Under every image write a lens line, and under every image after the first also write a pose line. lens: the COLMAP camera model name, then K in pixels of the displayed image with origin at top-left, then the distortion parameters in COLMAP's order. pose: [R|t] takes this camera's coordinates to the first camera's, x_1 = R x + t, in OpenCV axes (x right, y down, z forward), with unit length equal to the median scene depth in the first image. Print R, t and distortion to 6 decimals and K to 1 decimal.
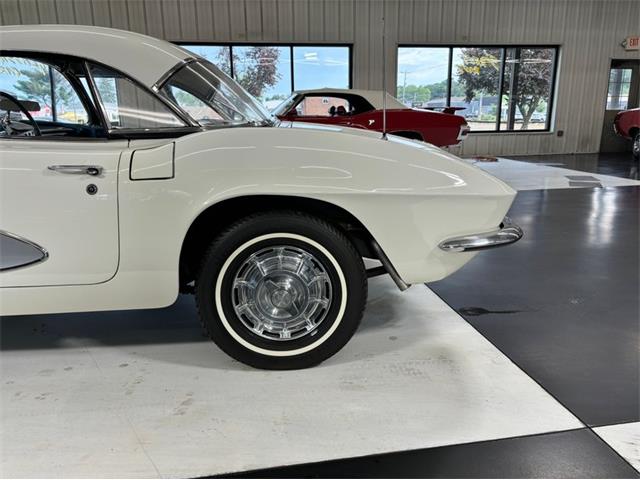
lens RADIAL K [[492.2, 0, 320.0], [0, 492.2, 240.0], [0, 0, 1]] dist [0.009652, -0.006117]
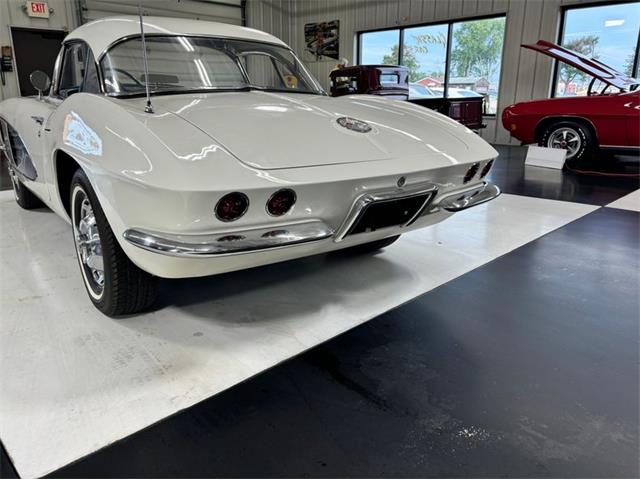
lens RADIAL K [[480.5, 0, 320.3], [0, 480.5, 248.2], [0, 0, 1]] dist [0.002757, 0.000810]
pose [[0.570417, 0.266223, -0.777014, 1.075772], [-0.209876, 0.961852, 0.175480, -0.181017], [0.794089, 0.062980, 0.604530, 0.740959]]
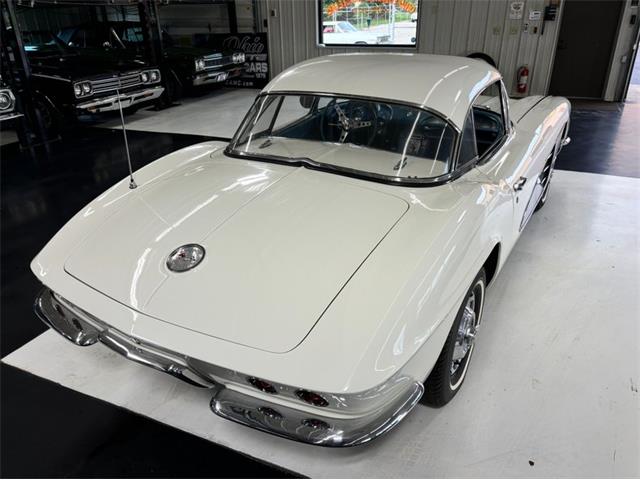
lens RADIAL K [[492.2, 0, 320.0], [0, 492.2, 240.0], [0, 0, 1]] dist [0.009652, -0.006117]
pose [[-0.553712, 0.382675, -0.739569, 0.828184], [-0.186310, 0.808701, 0.557935, -0.852433], [0.811598, 0.446724, -0.376491, 1.897412]]
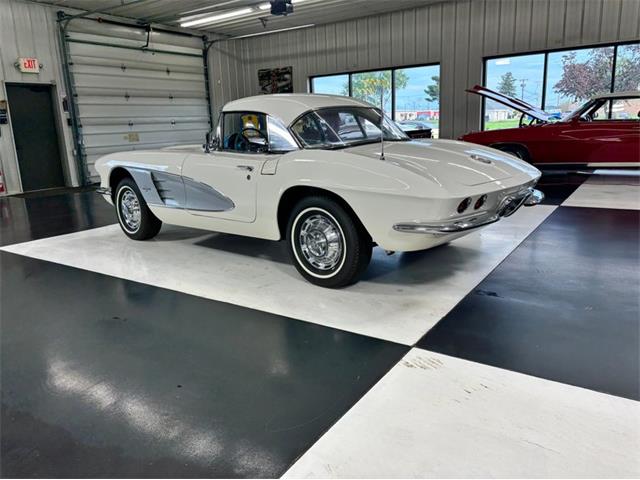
lens RADIAL K [[492.2, 0, 320.0], [0, 492.2, 240.0], [0, 0, 1]] dist [0.009652, -0.006117]
pose [[0.724264, 0.150166, -0.672973, 1.112399], [-0.144645, 0.987369, 0.064651, -0.015183], [0.674181, 0.050518, 0.736836, -0.316229]]
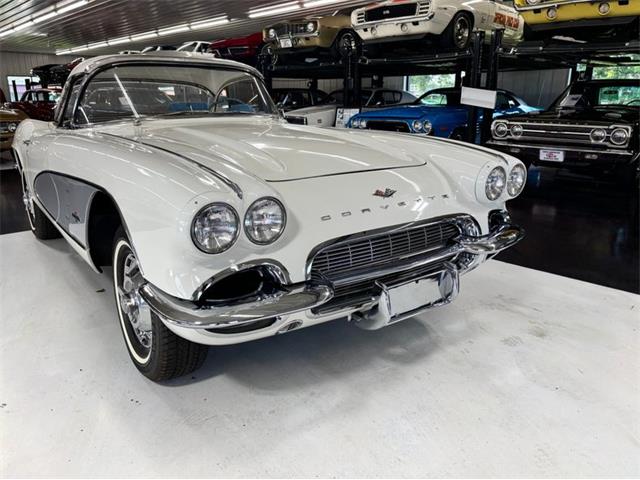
lens RADIAL K [[496.0, 0, 320.0], [0, 496.0, 240.0], [0, 0, 1]] dist [0.010109, 0.002234]
pose [[-0.521644, -0.205699, 0.827995, -2.272253], [0.220558, 0.904996, 0.363781, -0.432581], [-0.824162, 0.372385, -0.426717, 1.827513]]
